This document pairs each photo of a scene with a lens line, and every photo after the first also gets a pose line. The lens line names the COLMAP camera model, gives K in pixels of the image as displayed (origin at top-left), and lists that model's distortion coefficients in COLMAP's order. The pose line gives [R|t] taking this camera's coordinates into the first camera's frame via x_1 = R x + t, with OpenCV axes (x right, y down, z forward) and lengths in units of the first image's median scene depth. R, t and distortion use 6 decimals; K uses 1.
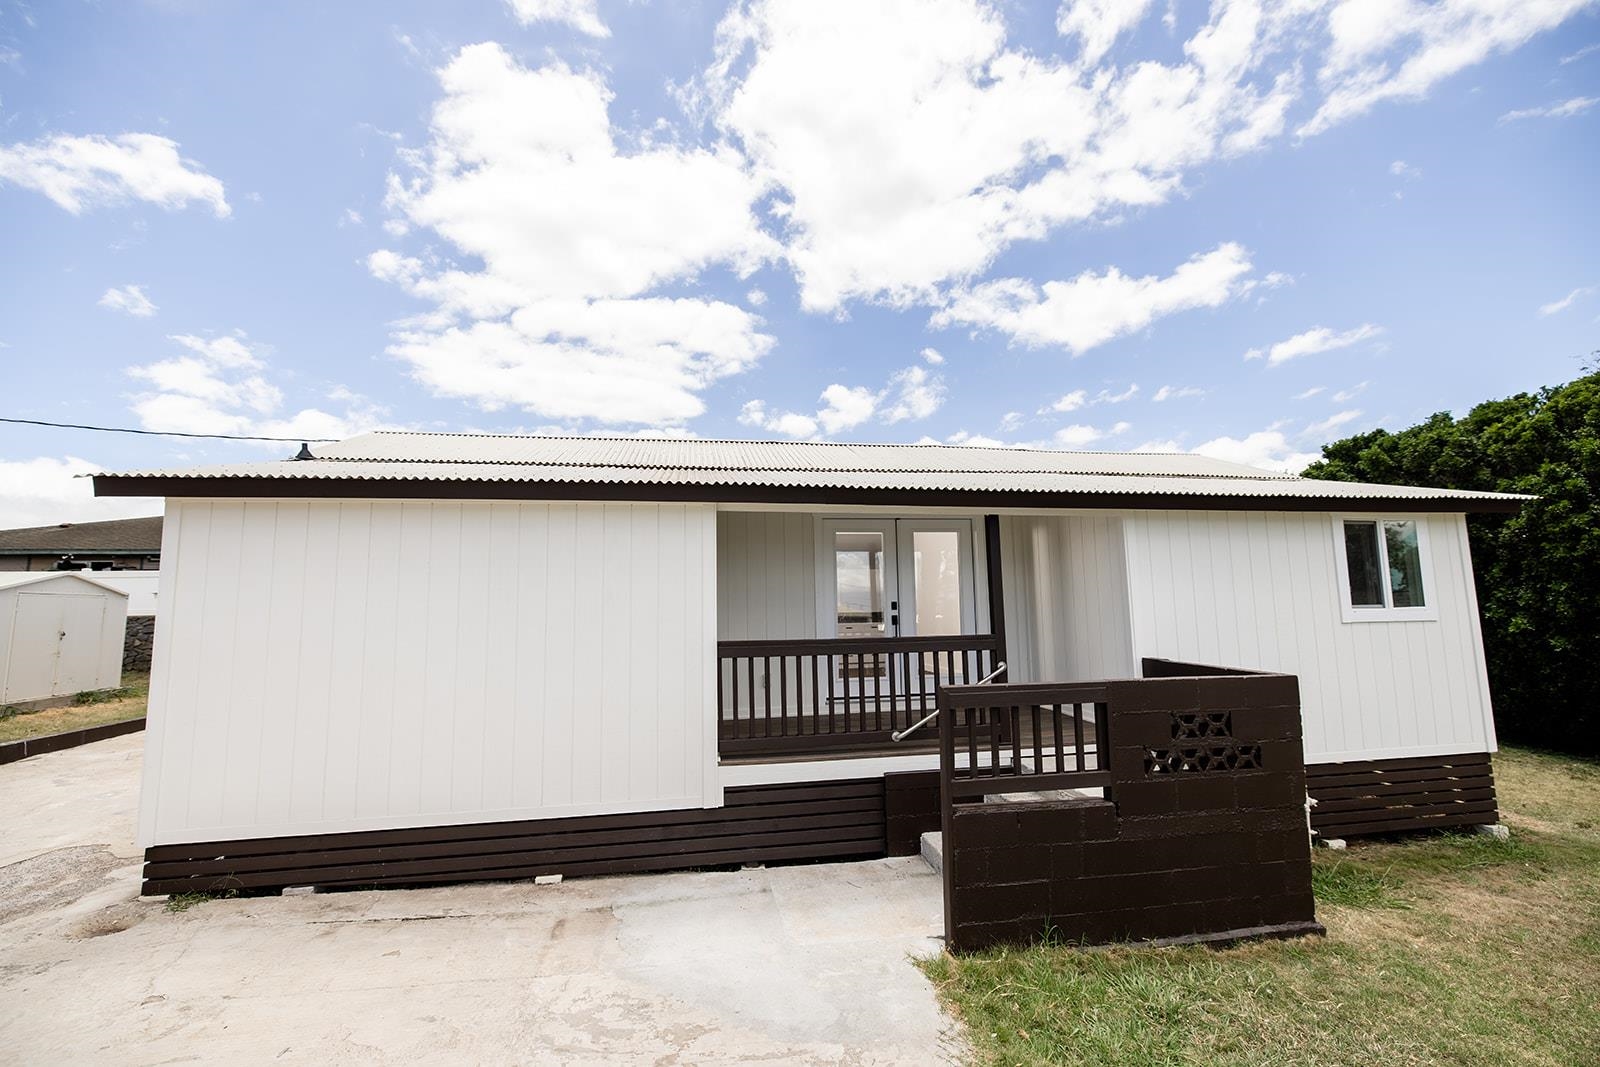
lens RADIAL K [[690.2, 0, 829.5], [0, 690.2, 542.7], [0, 0, 1]] dist [-0.001489, -0.000193]
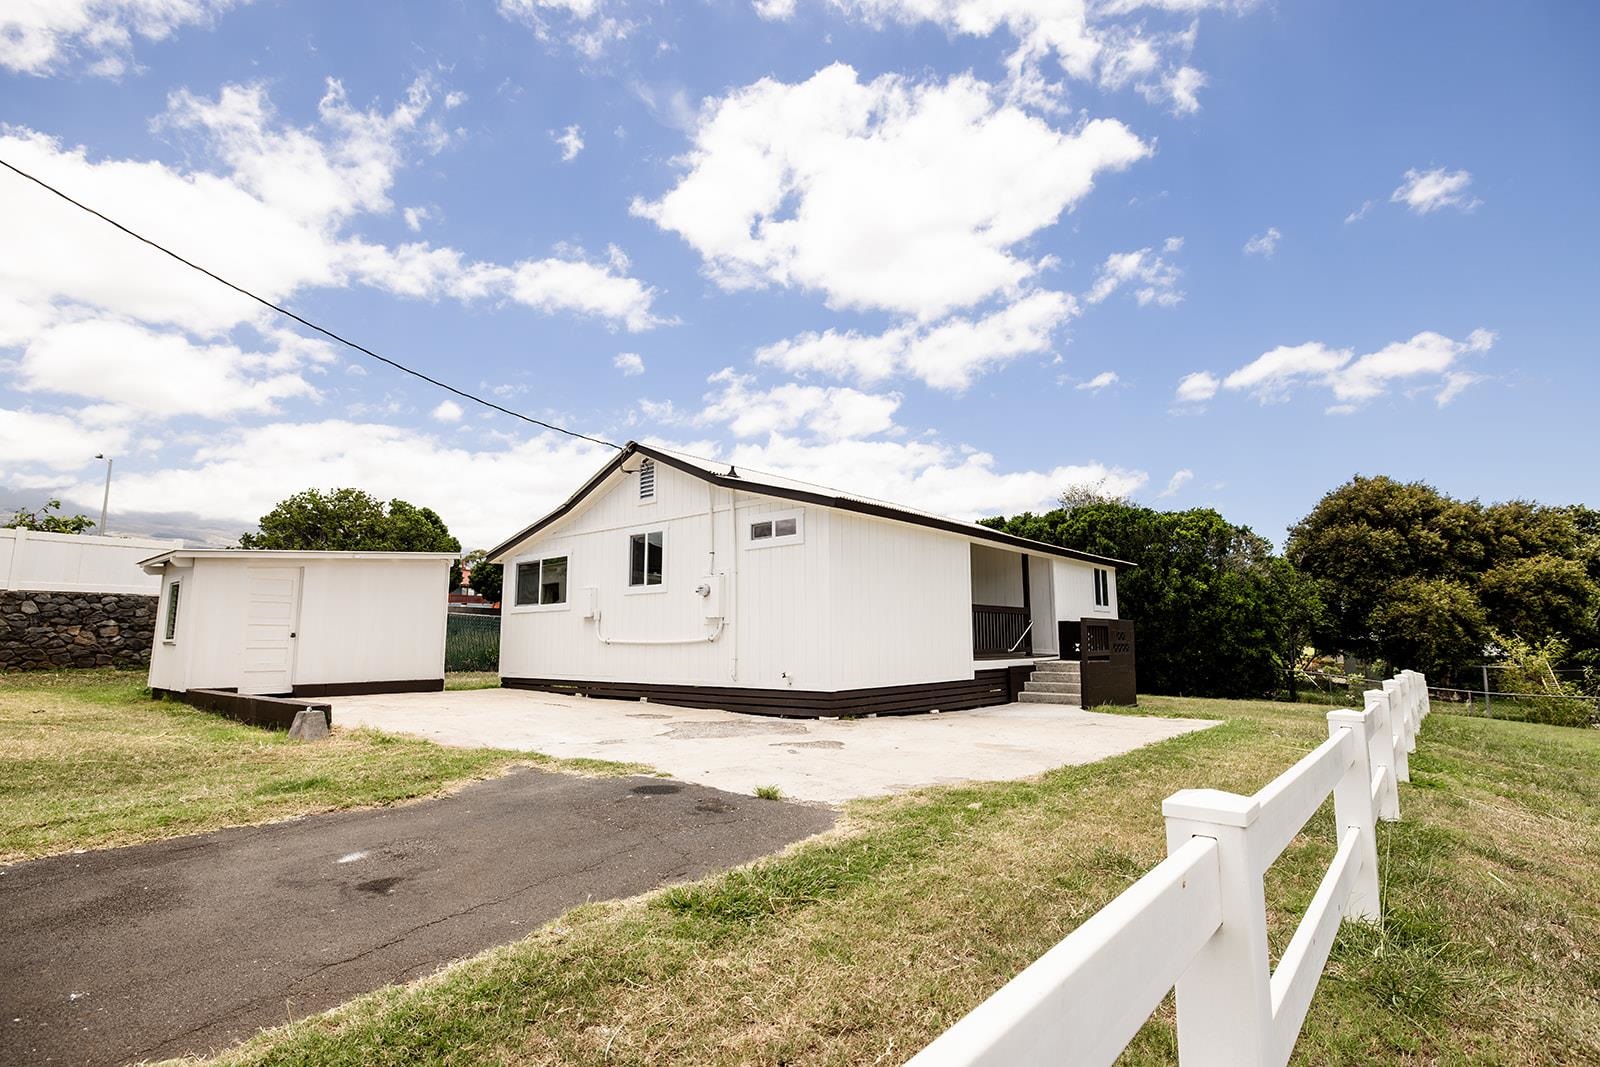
lens RADIAL K [[775.0, 0, 800.0], [0, 775.0, 533.5], [0, 0, 1]] dist [-0.001002, -0.000196]
pose [[0.770715, 0.104656, 0.628526, -2.152881], [-0.090464, 0.994399, -0.054649, 0.106825], [-0.630726, -0.014740, 0.775866, -0.543896]]
